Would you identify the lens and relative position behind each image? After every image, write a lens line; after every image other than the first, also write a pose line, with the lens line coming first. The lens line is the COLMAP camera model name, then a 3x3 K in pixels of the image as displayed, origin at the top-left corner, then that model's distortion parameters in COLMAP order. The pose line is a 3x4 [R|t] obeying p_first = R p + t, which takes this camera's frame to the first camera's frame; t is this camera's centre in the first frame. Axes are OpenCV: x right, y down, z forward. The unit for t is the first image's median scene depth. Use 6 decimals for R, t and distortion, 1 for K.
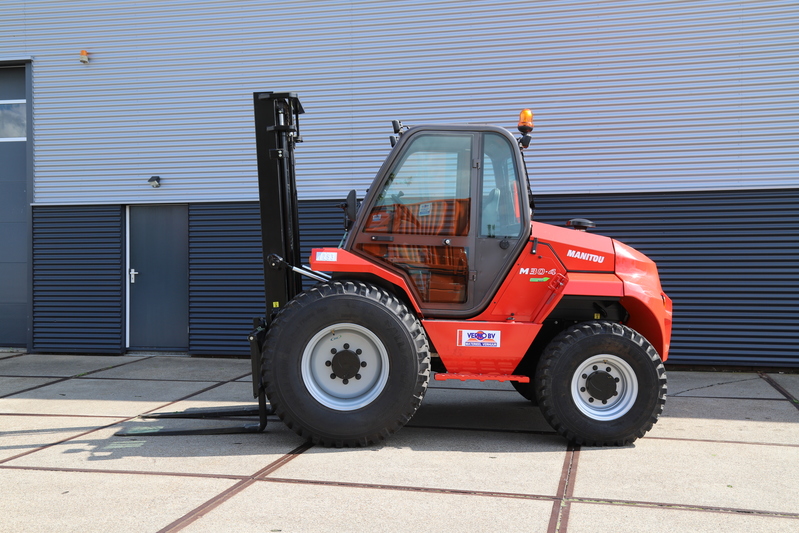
lens RADIAL K [[944.5, 0, 398.3], [0, 944.5, 265.2], [0, 0, 1]] dist [0.121938, 0.000000]
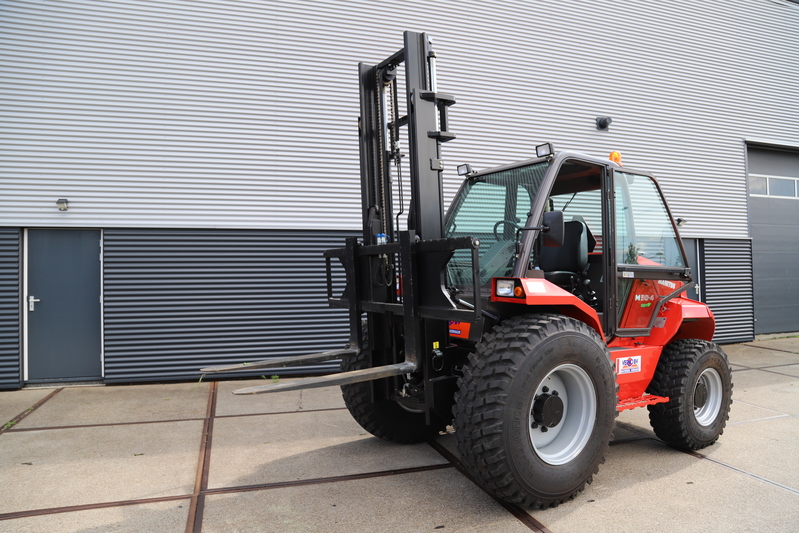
lens RADIAL K [[524.6, 0, 400.4], [0, 524.6, 268.7], [0, 0, 1]] dist [-0.022302, 0.000690]
pose [[0.843637, 0.001256, 0.536913, -0.249393], [0.008707, 0.999834, -0.016021, -0.011858], [-0.536843, 0.018191, 0.843486, 0.378913]]
